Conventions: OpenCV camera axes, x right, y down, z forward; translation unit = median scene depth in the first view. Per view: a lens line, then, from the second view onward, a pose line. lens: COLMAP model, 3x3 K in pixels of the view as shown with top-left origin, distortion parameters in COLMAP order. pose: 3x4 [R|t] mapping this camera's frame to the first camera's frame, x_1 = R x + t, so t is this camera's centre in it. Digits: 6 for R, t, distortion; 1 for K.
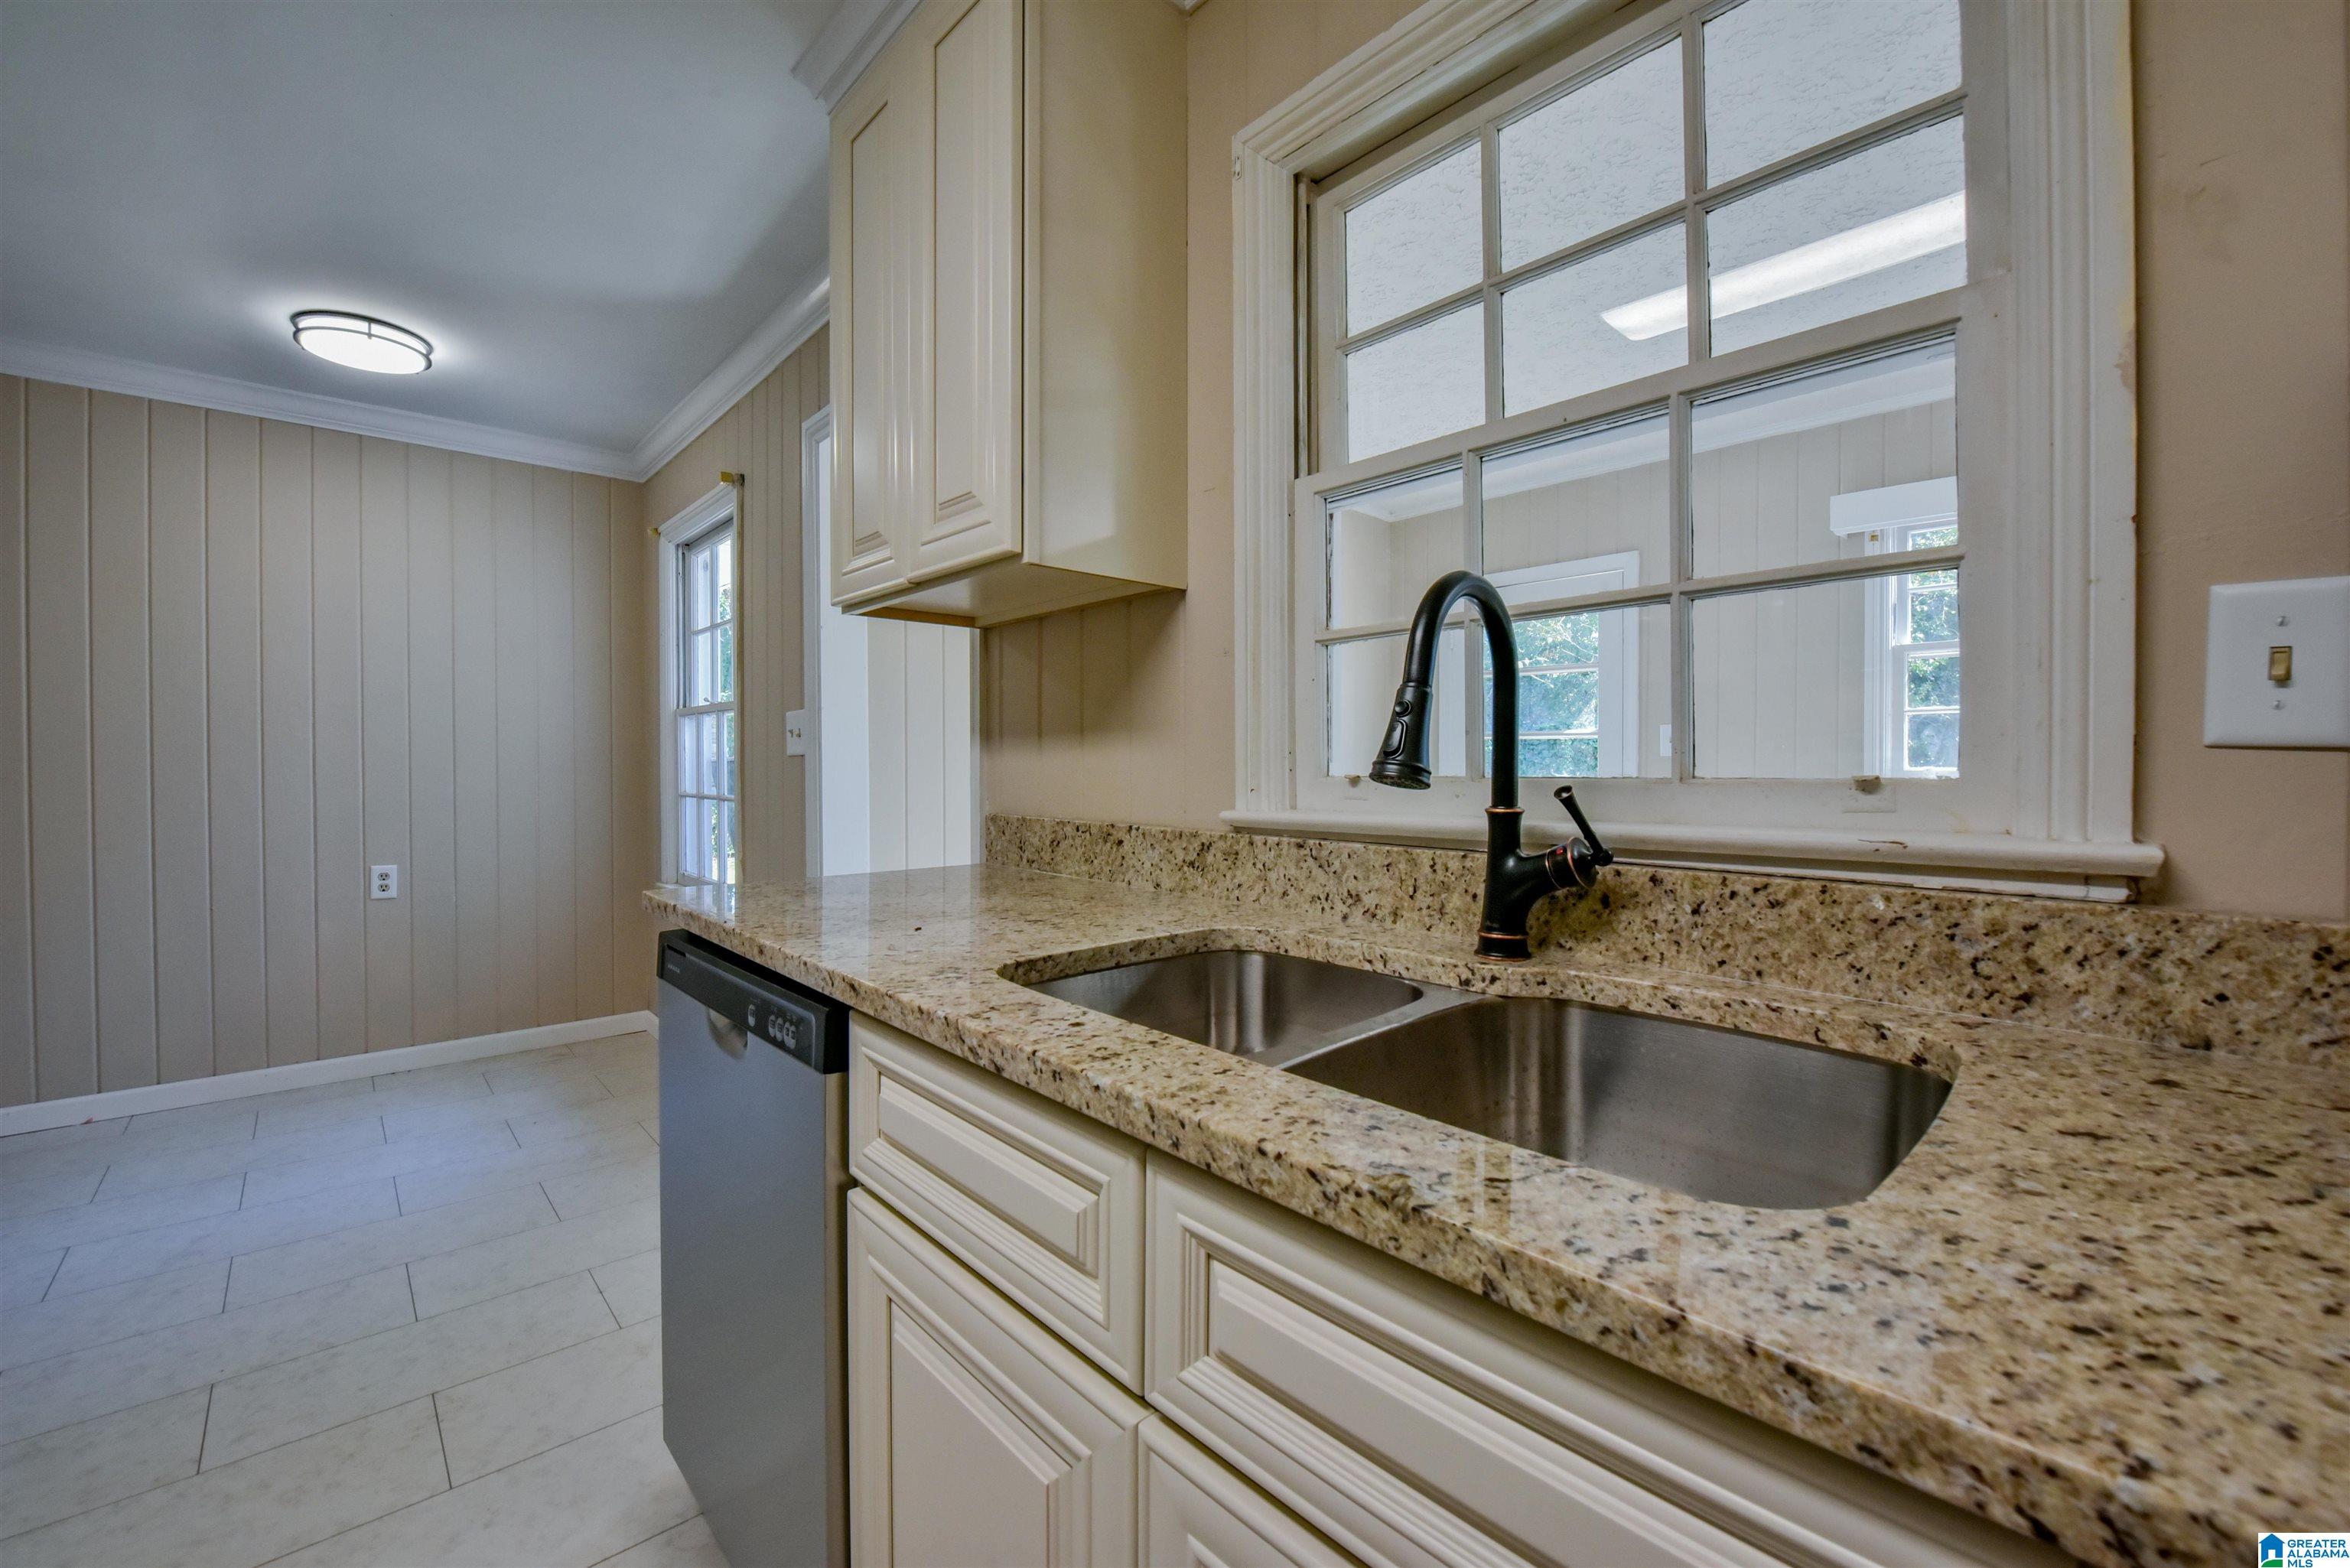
lens RADIAL K [[933.1, 0, 1168.2], [0, 933.1, 779.8], [0, 0, 1]] dist [-0.017363, -0.002104]
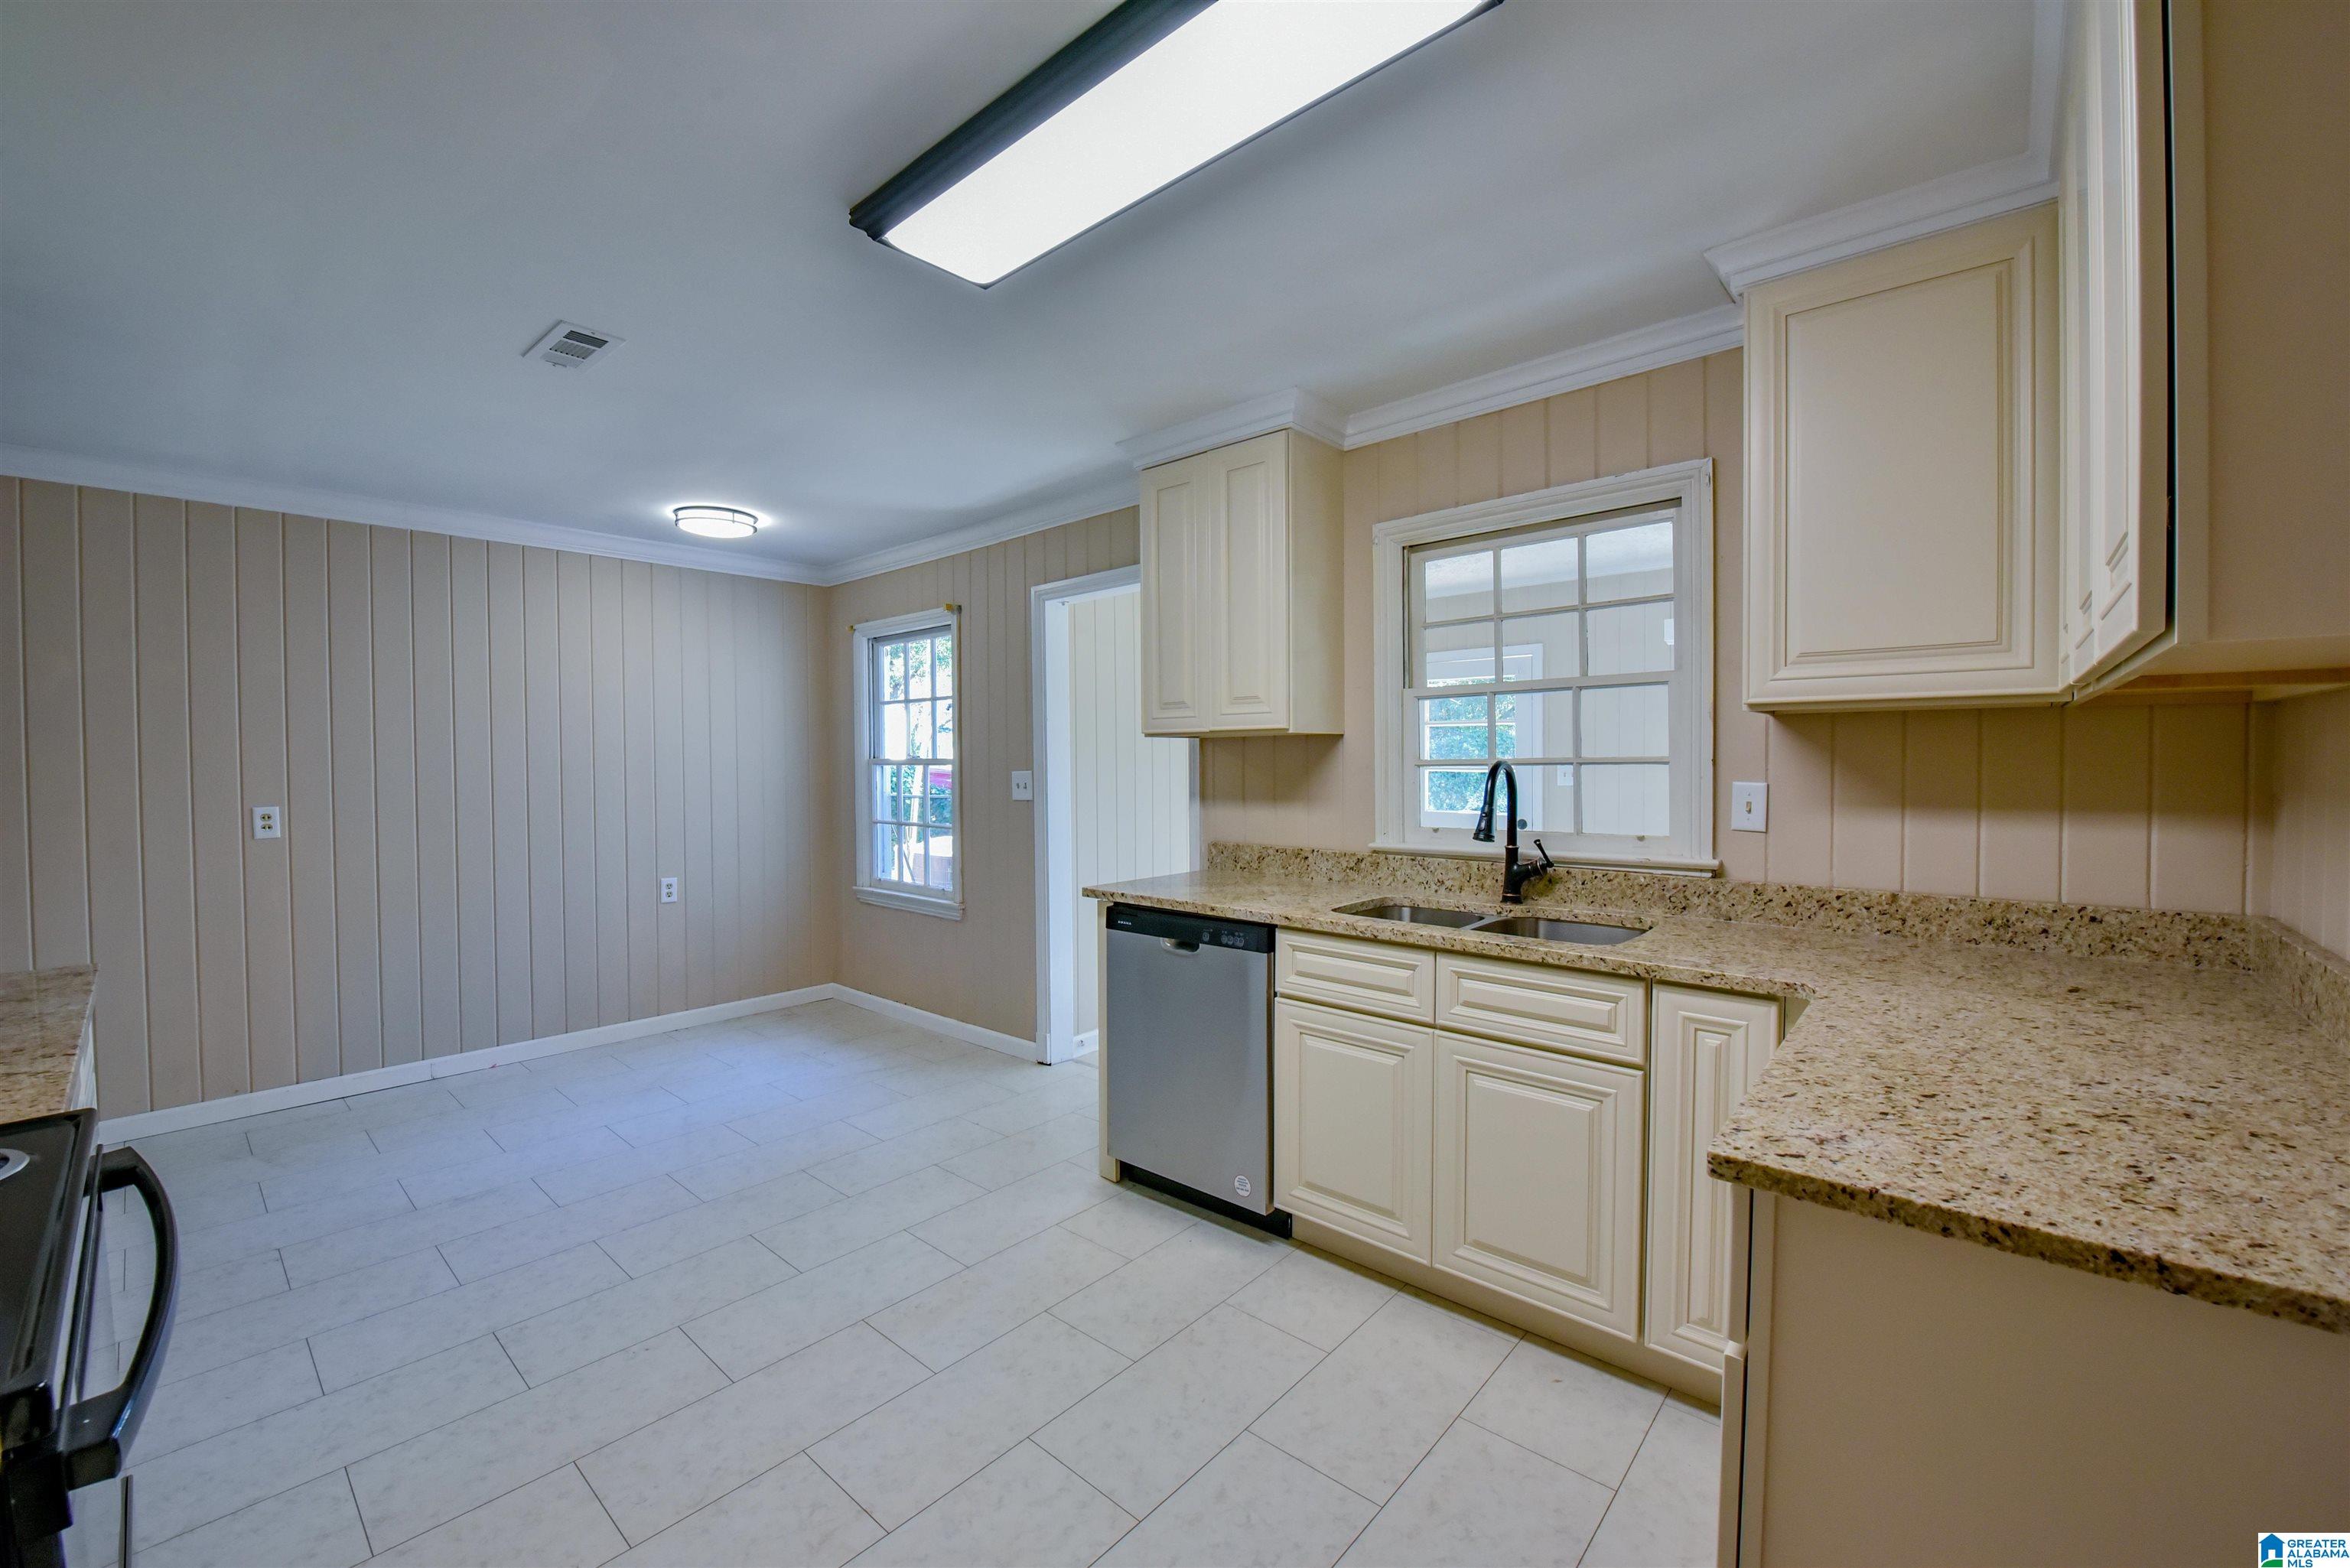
lens RADIAL K [[933.1, 0, 1165.1], [0, 933.1, 778.9], [0, 0, 1]] dist [-0.017363, -0.002104]
pose [[0.995115, -0.008693, 0.098342, -0.727799], [0.008507, 0.999961, 0.002305, -0.145246], [-0.098358, -0.001457, 0.995150, -1.264549]]
